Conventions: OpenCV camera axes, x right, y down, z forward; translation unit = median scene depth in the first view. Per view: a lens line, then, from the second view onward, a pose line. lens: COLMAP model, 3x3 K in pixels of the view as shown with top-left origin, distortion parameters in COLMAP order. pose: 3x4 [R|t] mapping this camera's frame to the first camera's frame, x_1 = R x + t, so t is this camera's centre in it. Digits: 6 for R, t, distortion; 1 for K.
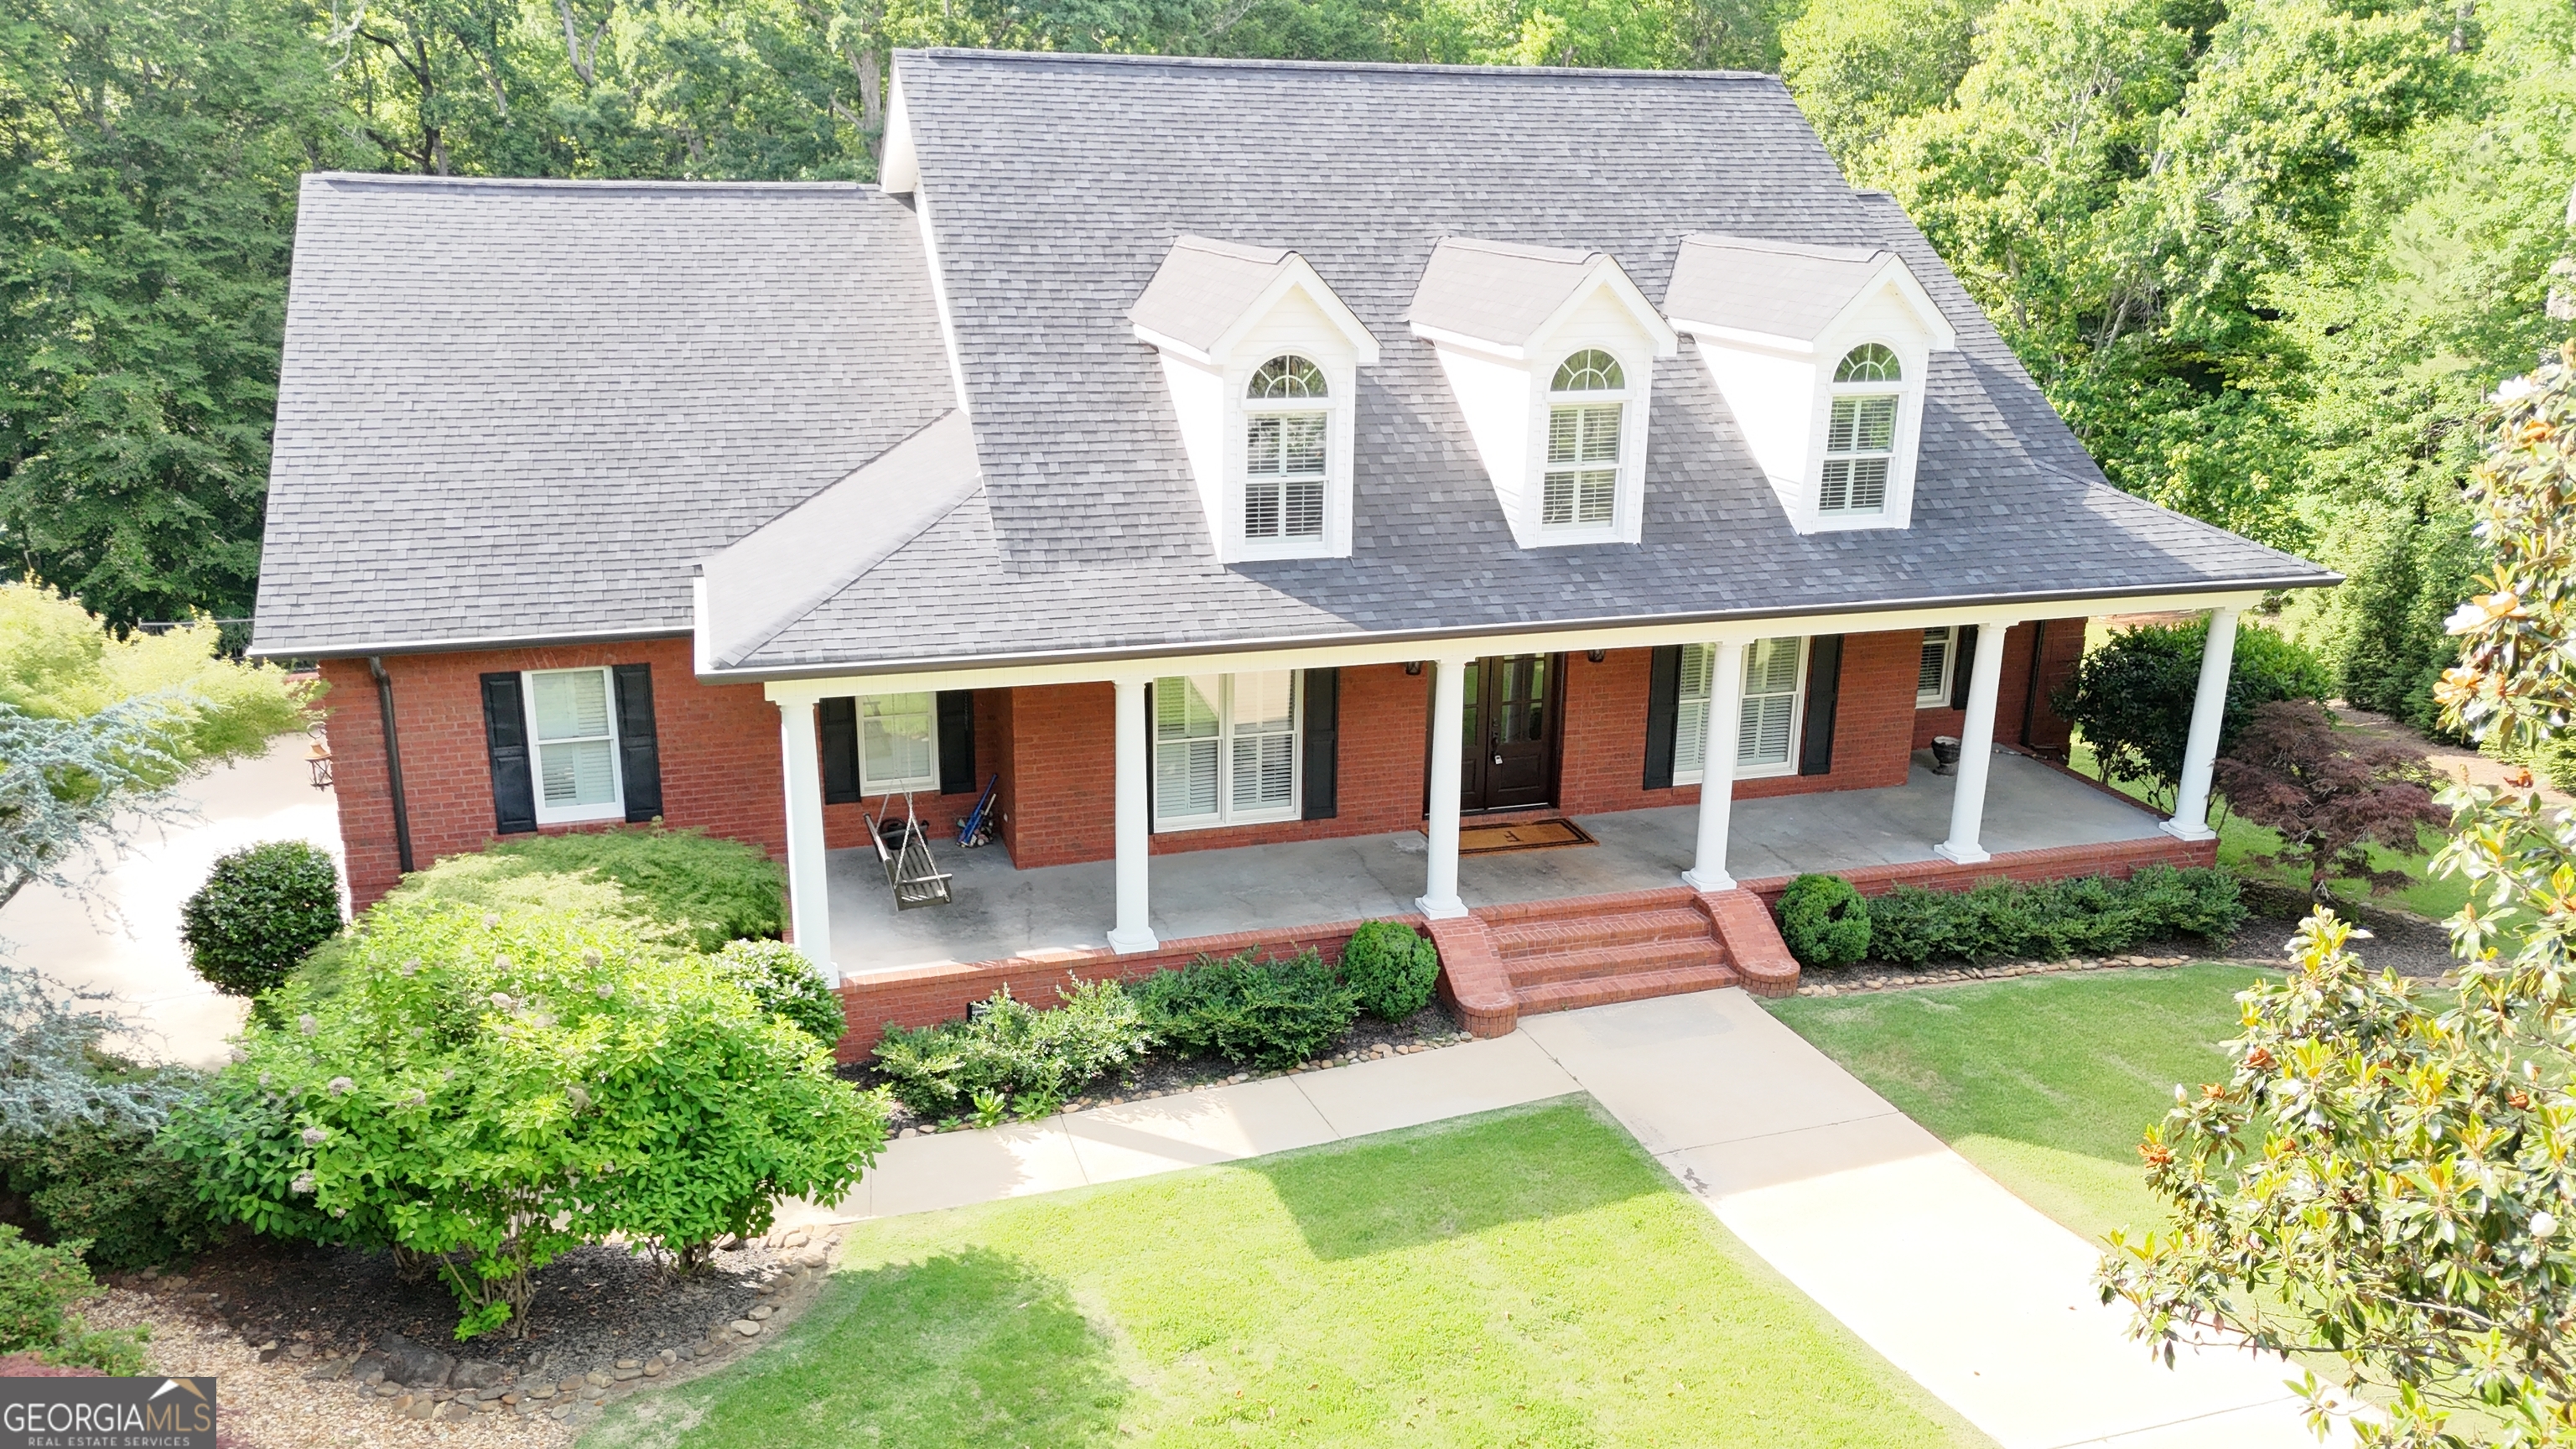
lens RADIAL K [[1905.7, 0, 1279.4], [0, 1905.7, 720.7], [0, 0, 1]] dist [0.056979, -0.040661]
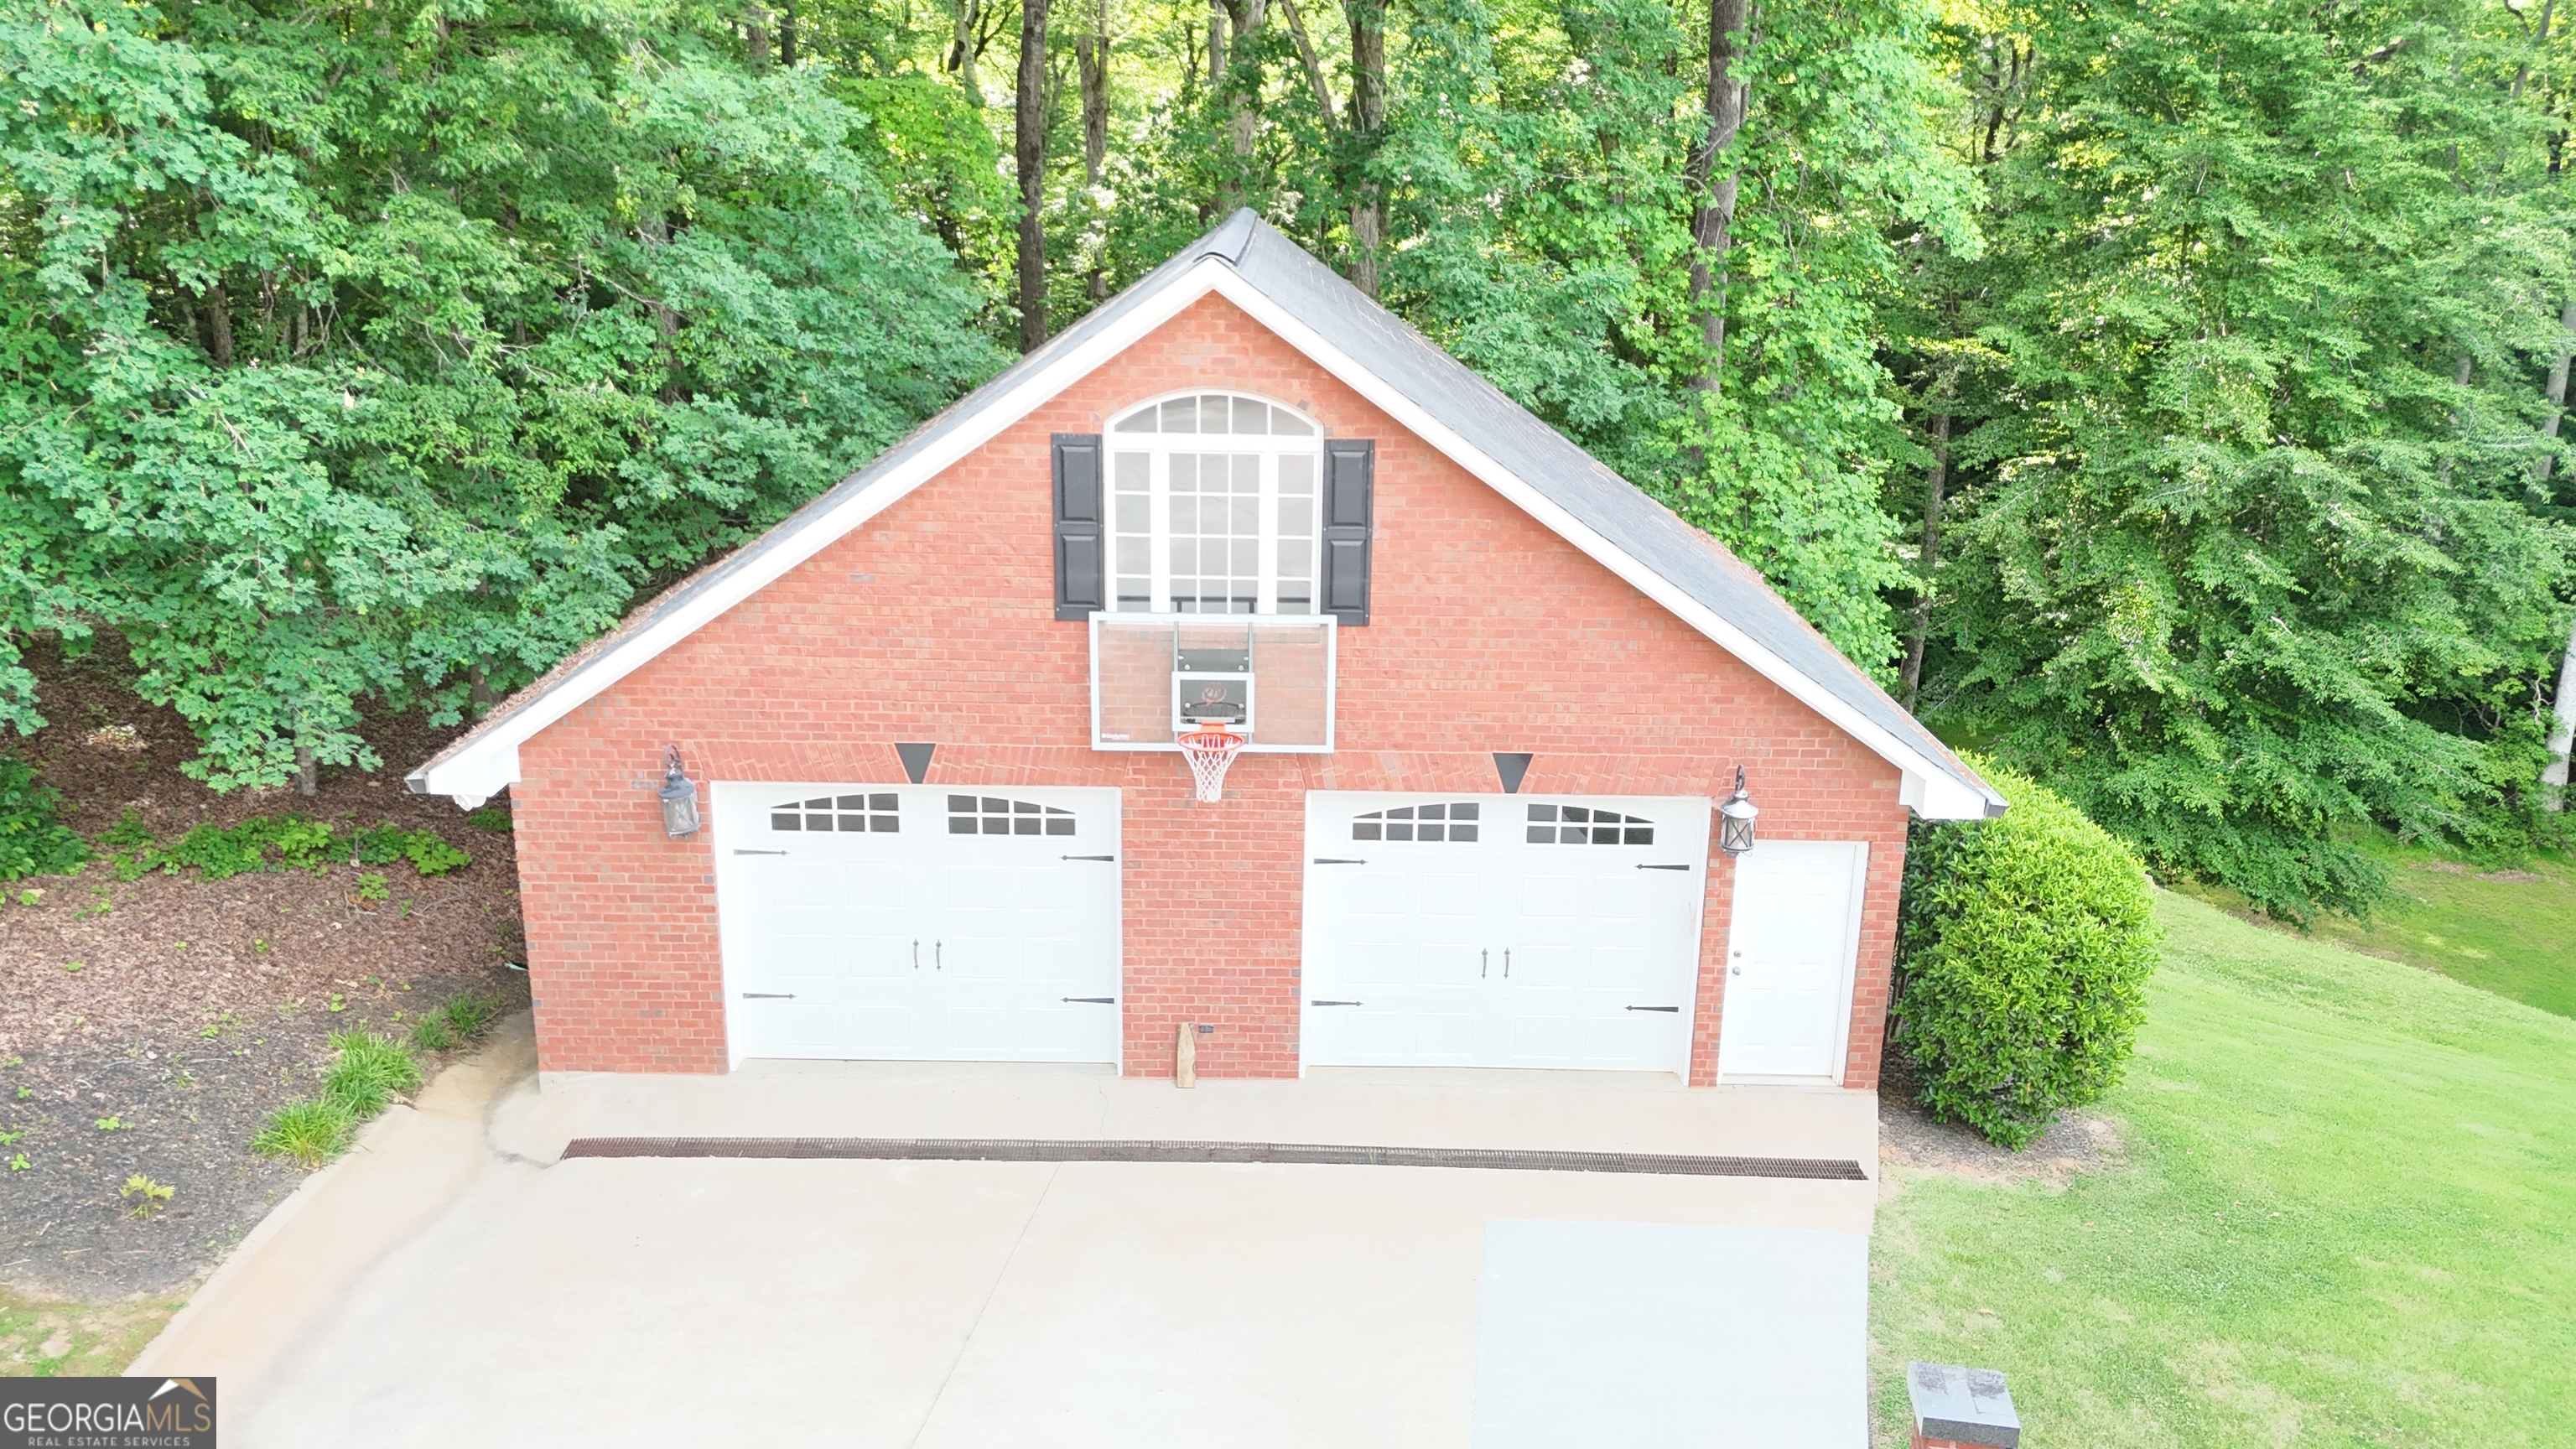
lens RADIAL K [[1905.7, 0, 1286.5], [0, 1905.7, 724.0], [0, 0, 1]] dist [0.056979, -0.040661]
pose [[0.680251, 0.213283, -0.701262, -1.106736], [-0.217640, 0.972355, 0.084614, -0.157567], [0.699922, 0.095064, 0.707864, 1.206273]]
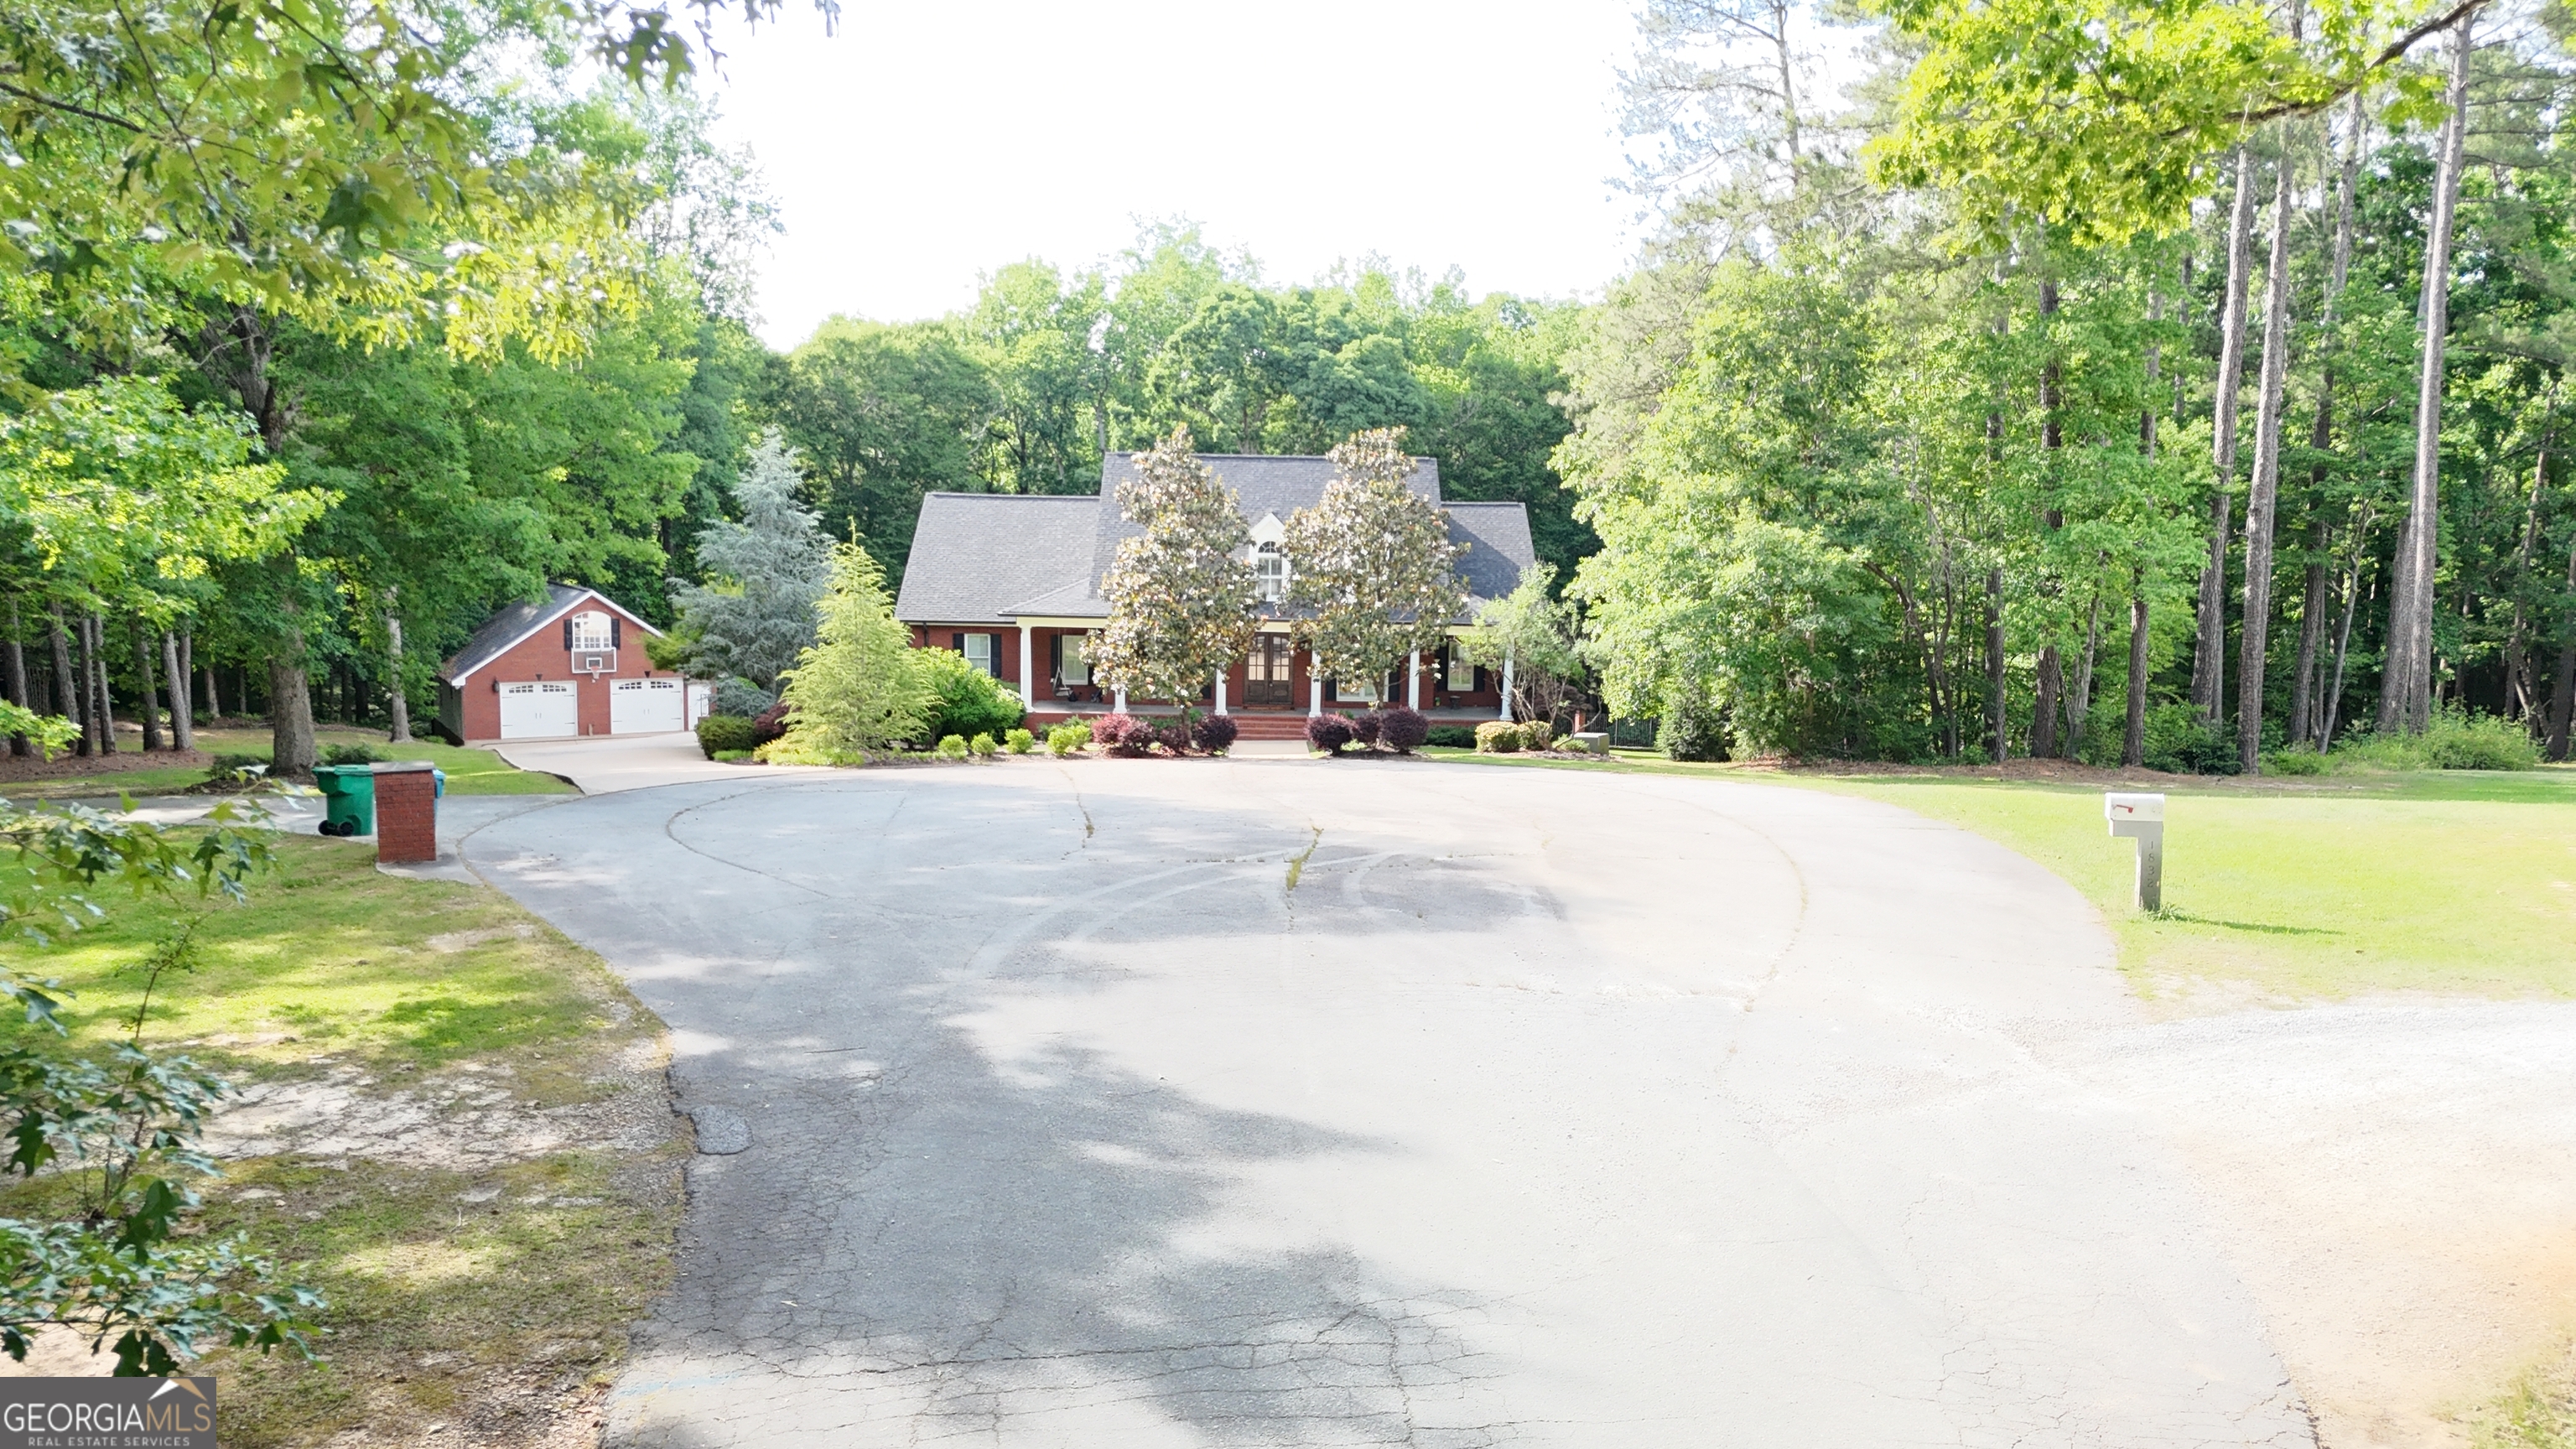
lens RADIAL K [[1905.7, 0, 1311.1], [0, 1905.7, 718.7], [0, 0, 1]] dist [0.056979, -0.040661]
pose [[0.961589, 0.036013, -0.272121, 1.055631], [-0.084344, 0.982161, -0.168066, 0.603250], [0.261214, 0.184562, 0.947473, -1.894693]]
